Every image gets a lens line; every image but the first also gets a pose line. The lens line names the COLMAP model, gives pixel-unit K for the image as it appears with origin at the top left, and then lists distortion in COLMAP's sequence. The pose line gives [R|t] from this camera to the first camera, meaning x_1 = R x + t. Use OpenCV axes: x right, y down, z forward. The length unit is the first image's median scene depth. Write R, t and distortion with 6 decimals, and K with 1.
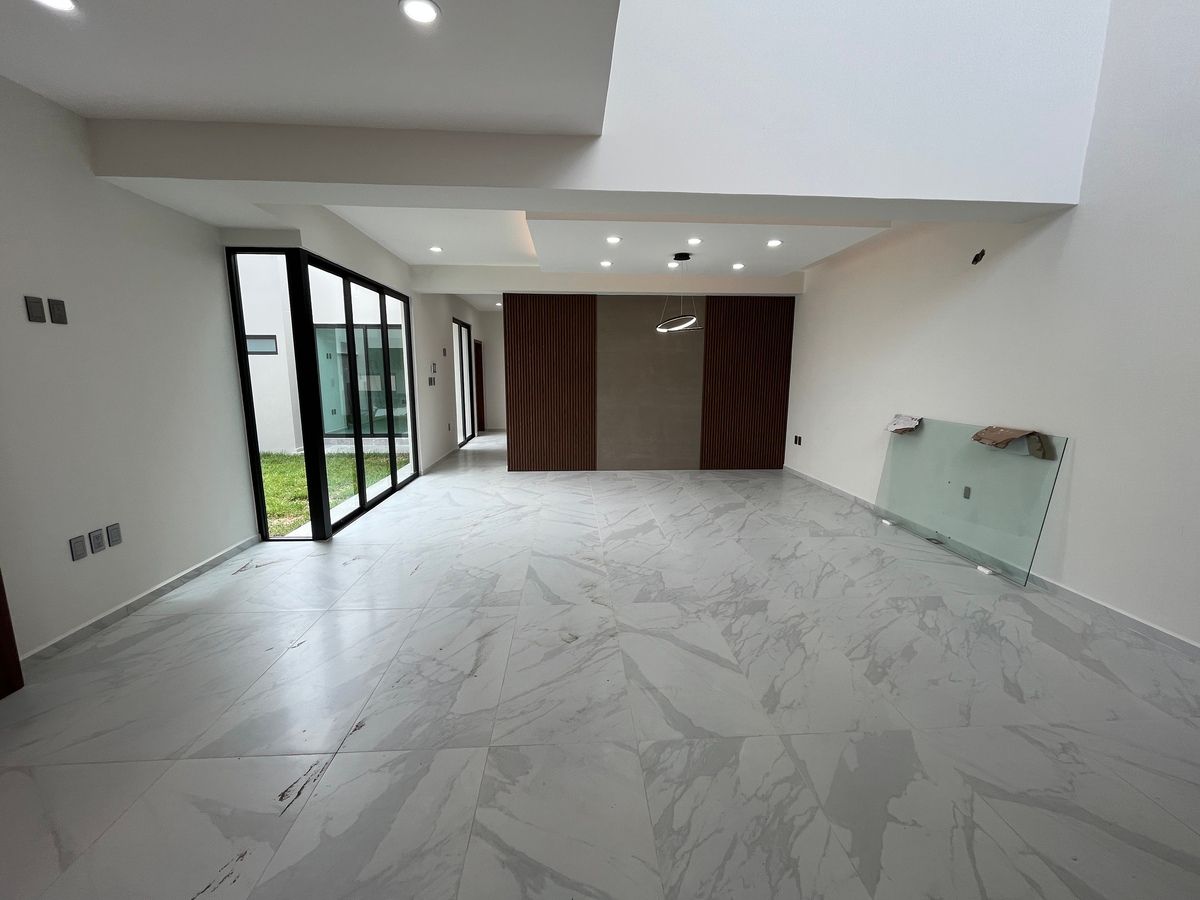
lens RADIAL K [[485.2, 0, 598.1], [0, 485.2, 450.1], [0, 0, 1]] dist [-0.001004, -0.000449]
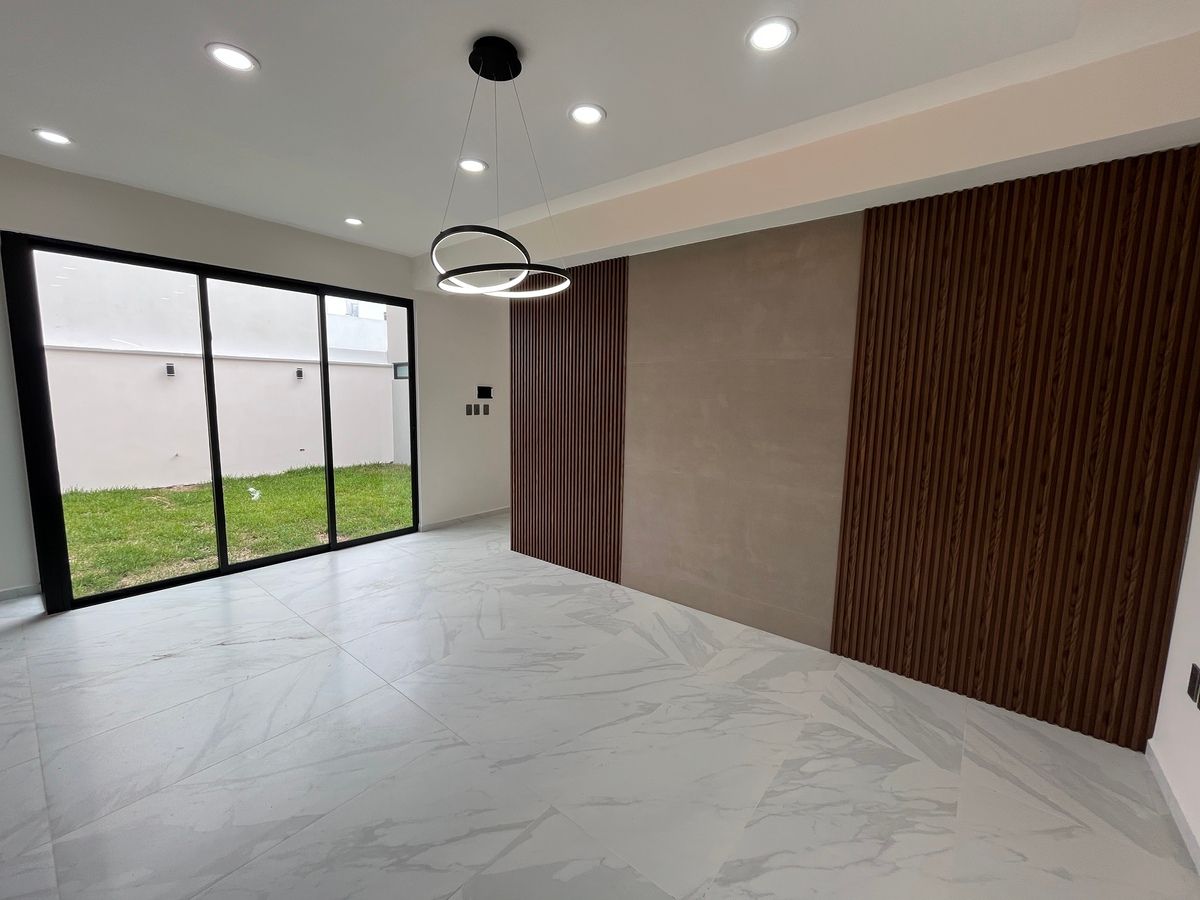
lens RADIAL K [[485.2, 0, 602.1], [0, 485.2, 451.1], [0, 0, 1]] dist [-0.001004, -0.000449]
pose [[0.742829, 0.090419, -0.663347, 0.592292], [-0.124597, 0.992198, -0.004283, -0.182702], [0.657785, 0.085832, 0.748300, 1.046435]]
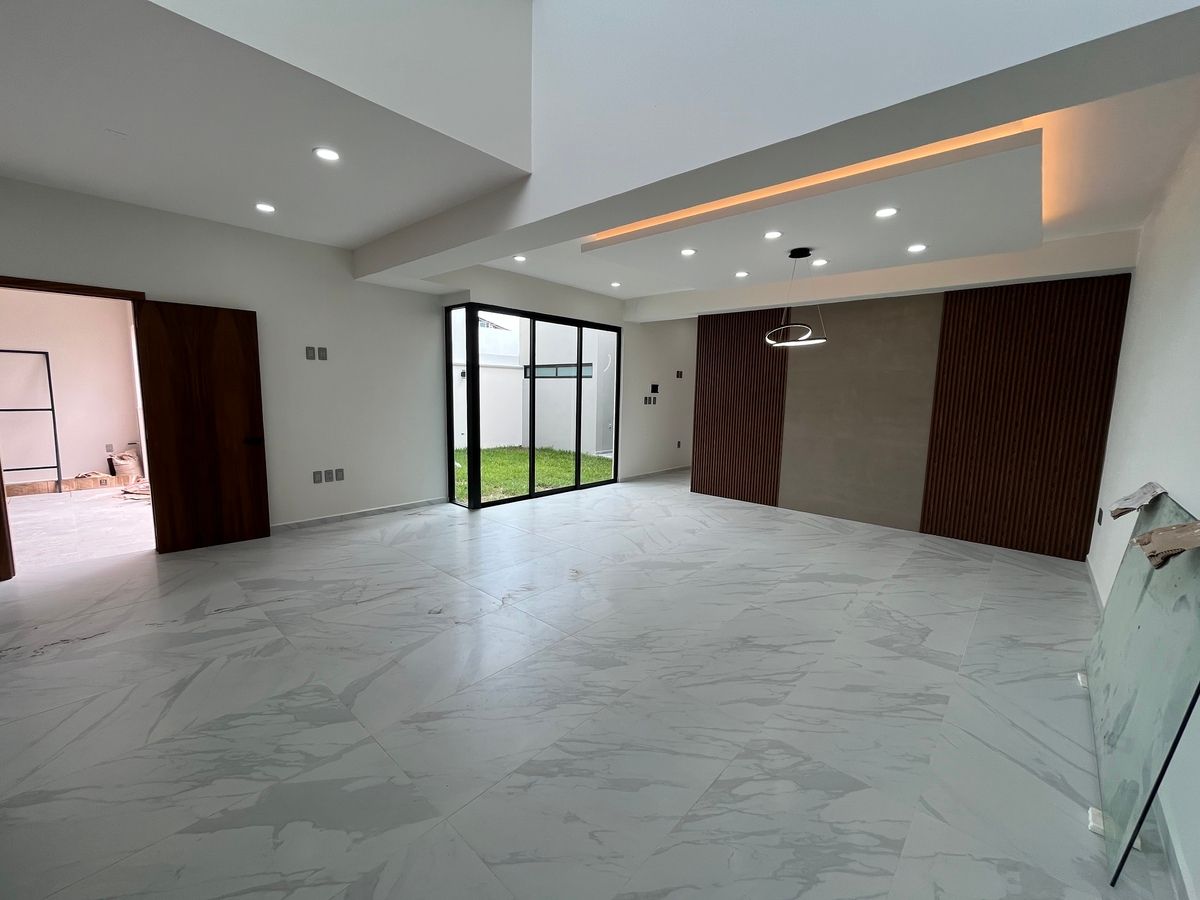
lens RADIAL K [[485.2, 0, 603.3], [0, 485.2, 451.2], [0, 0, 1]] dist [-0.001004, -0.000449]
pose [[0.703722, 0.100078, -0.703391, 0.691822], [-0.133277, 0.991049, 0.007665, -0.040928], [0.697862, 0.088352, 0.710762, 0.281549]]
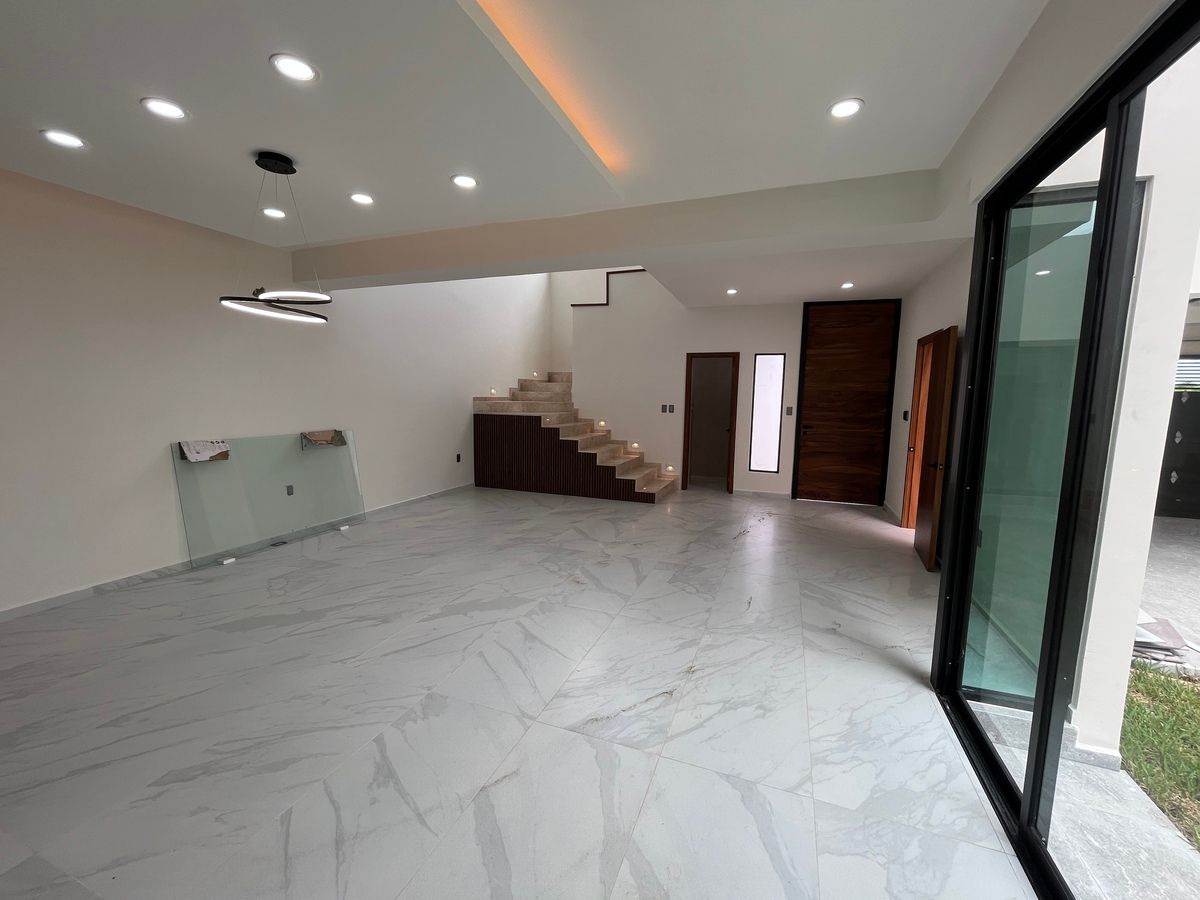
lens RADIAL K [[485.2, 0, 602.3], [0, 485.2, 449.6], [0, 0, 1]] dist [-0.001004, -0.000449]
pose [[-0.913331, -0.065228, 0.401961, -0.436980], [0.044392, 0.965257, 0.257504, -0.290972], [-0.404792, 0.253030, -0.878703, 1.740294]]
